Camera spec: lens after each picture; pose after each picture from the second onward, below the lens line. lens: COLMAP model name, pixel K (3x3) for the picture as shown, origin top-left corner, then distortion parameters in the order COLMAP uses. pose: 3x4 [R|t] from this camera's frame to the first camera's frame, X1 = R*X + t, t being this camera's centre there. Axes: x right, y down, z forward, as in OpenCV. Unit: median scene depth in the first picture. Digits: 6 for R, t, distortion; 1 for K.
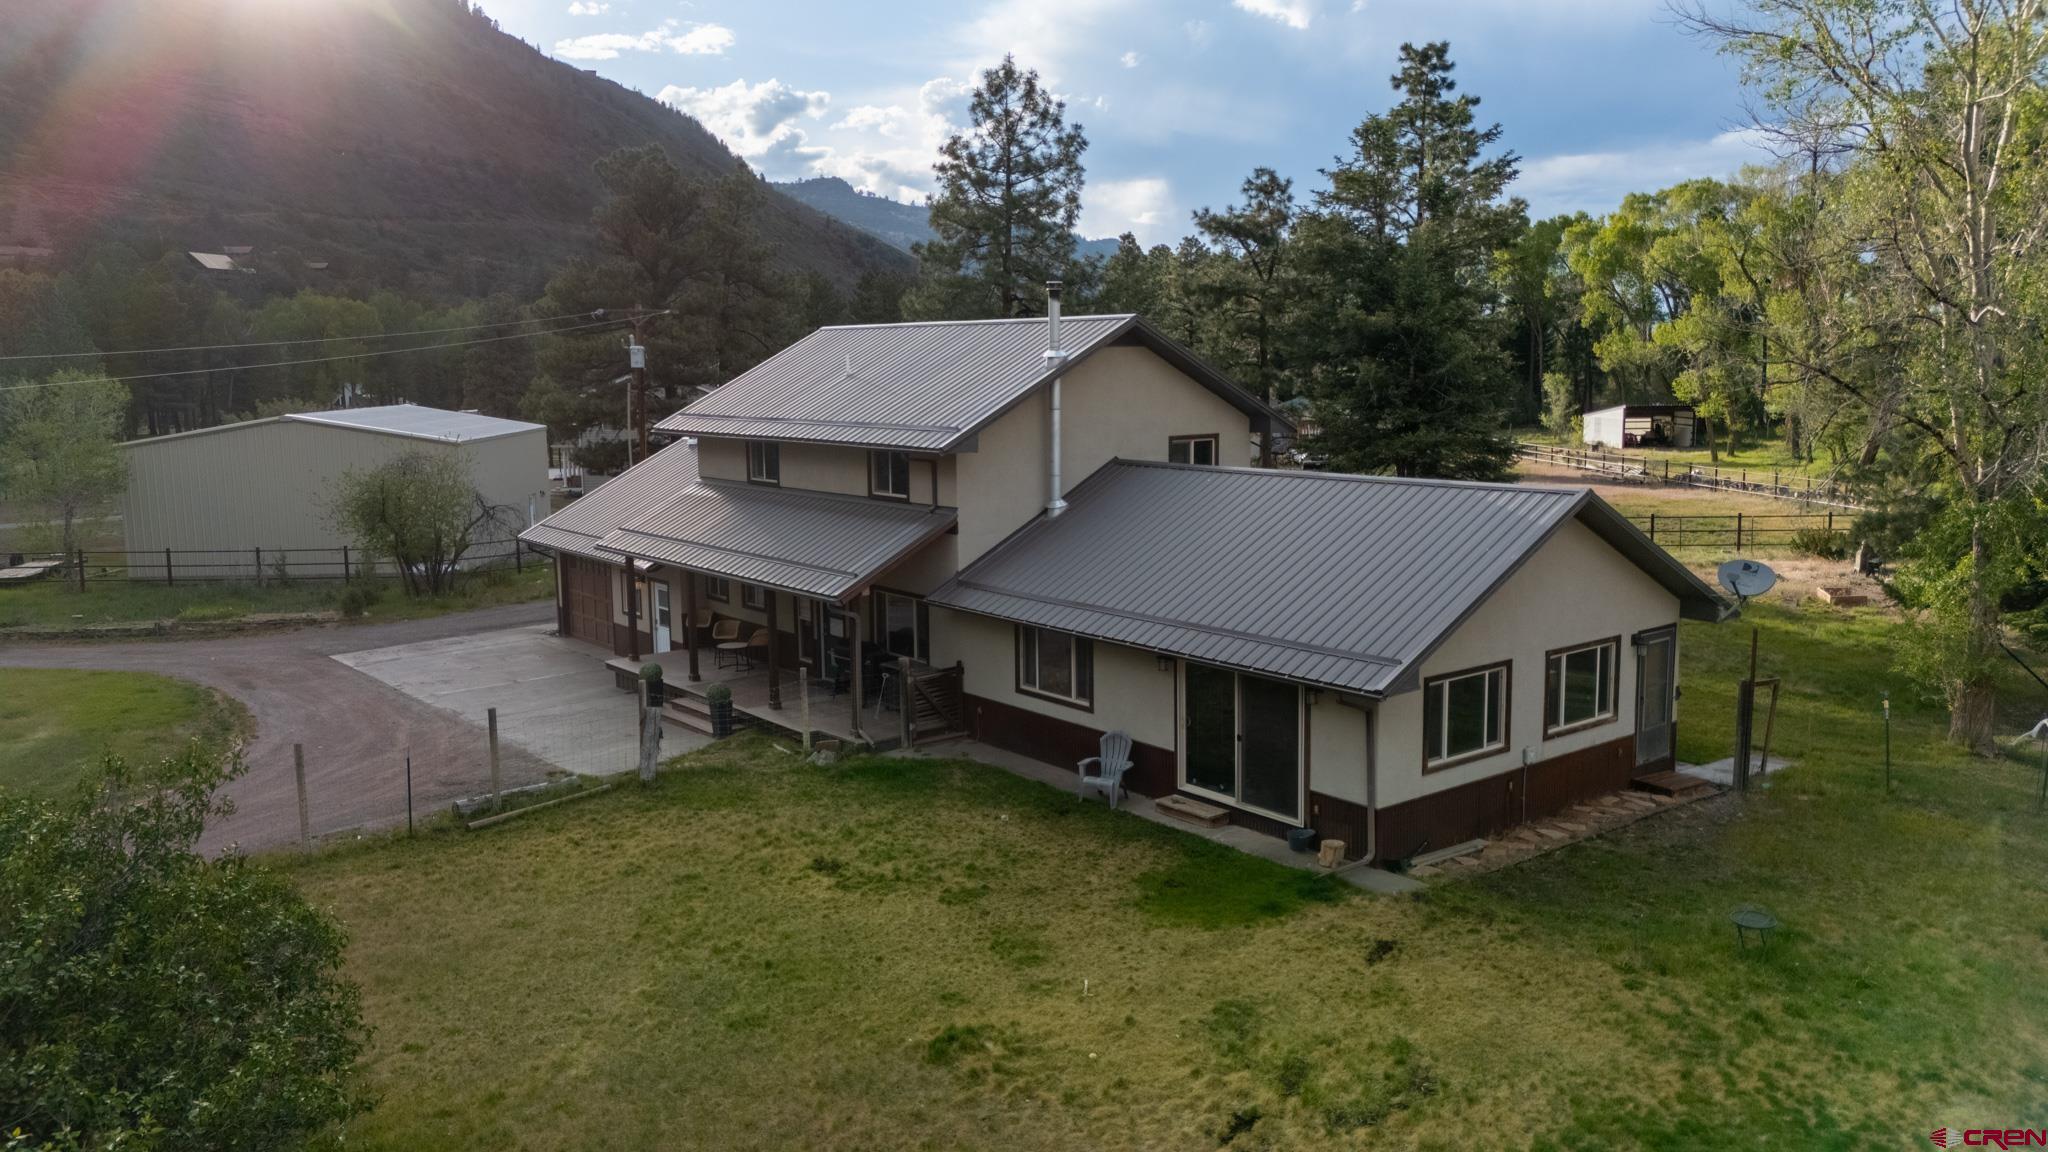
lens RADIAL K [[1494.0, 0, 1022.7], [0, 1494.0, 574.7], [0, 0, 1]] dist [0.046584, -0.004345]
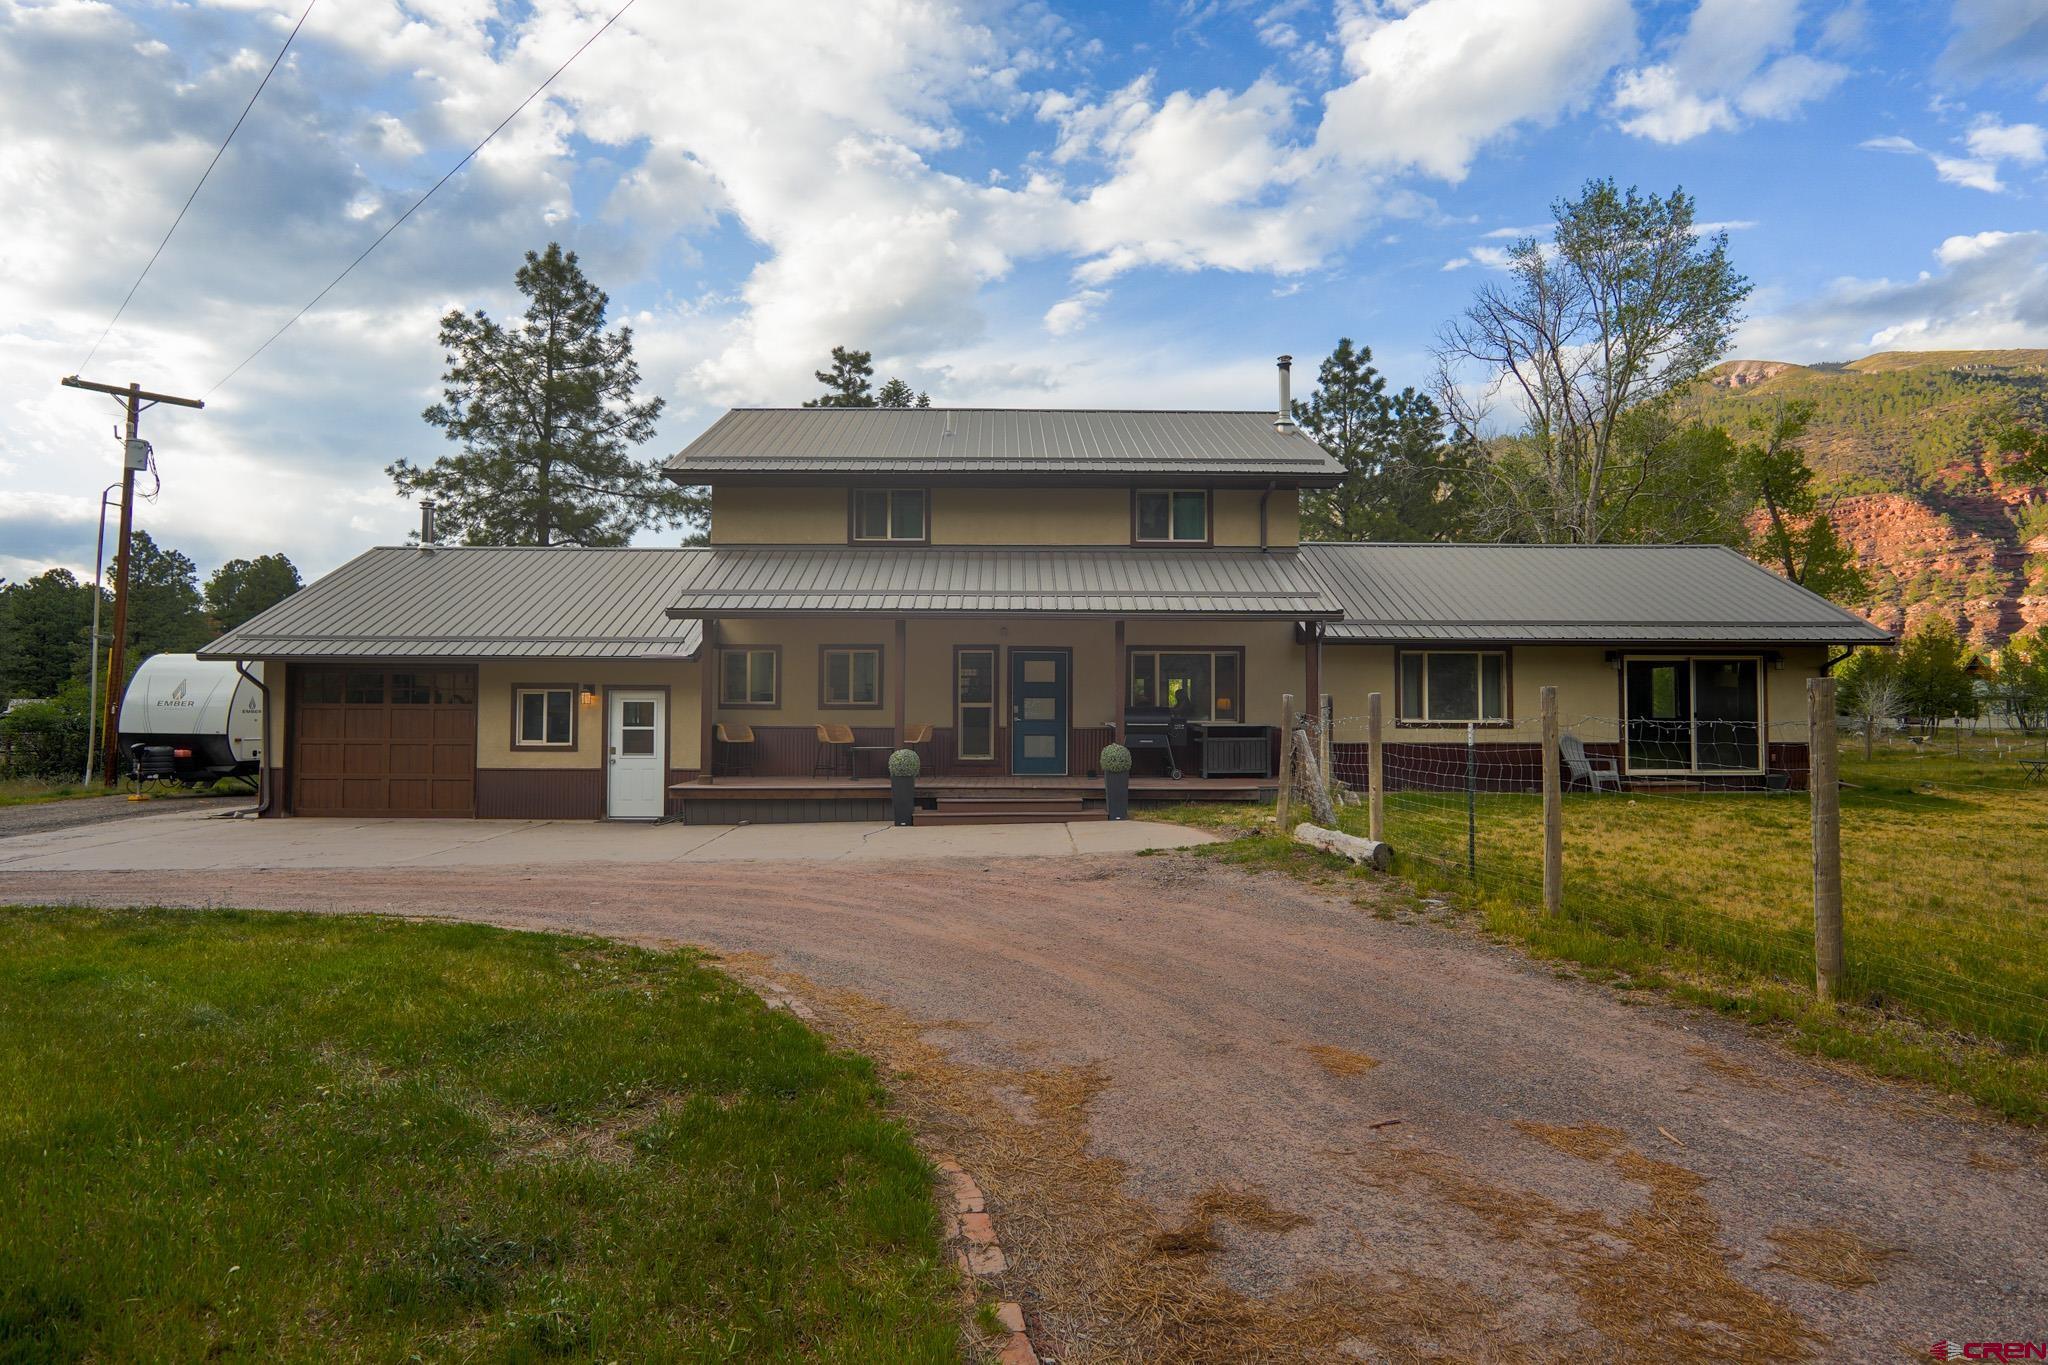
lens RADIAL K [[1082.7, 0, 1021.5], [0, 1082.7, 678.7], [0, 0, 1]] dist [-0.029074, 0.002399]
pose [[0.617519, 0.035776, 0.785742, -0.733843], [0.105916, 0.986084, -0.128138, 0.115645], [-0.779392, 0.162351, 0.605137, 0.777023]]
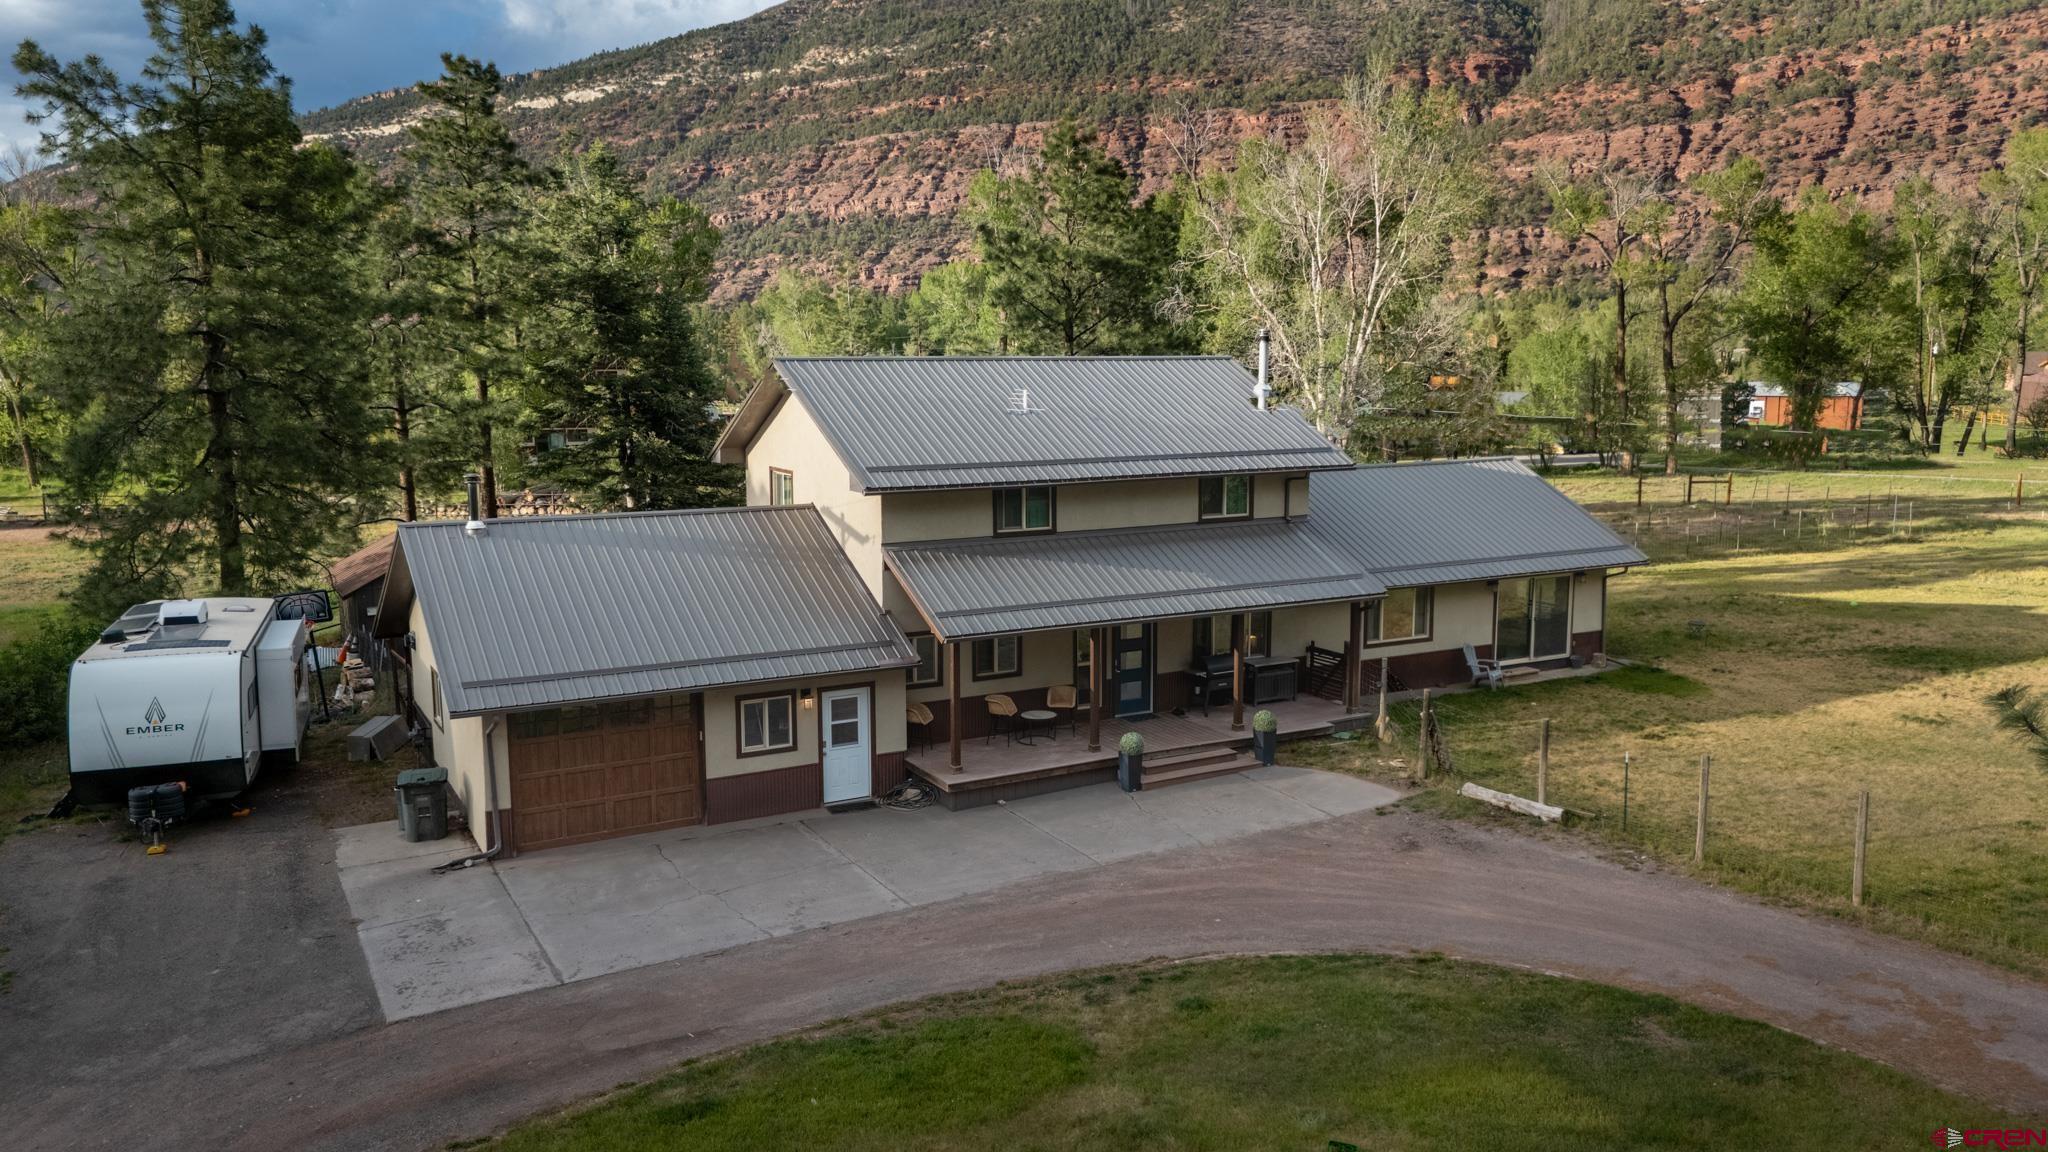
lens RADIAL K [[1494.0, 0, 1036.3], [0, 1494.0, 562.6], [0, 0, 1]] dist [0.046584, -0.004345]
pose [[0.170409, -0.124478, 0.977479, -1.345565], [0.143711, 0.984522, 0.100321, -0.169159], [-0.974837, 0.123379, 0.185660, 1.054822]]
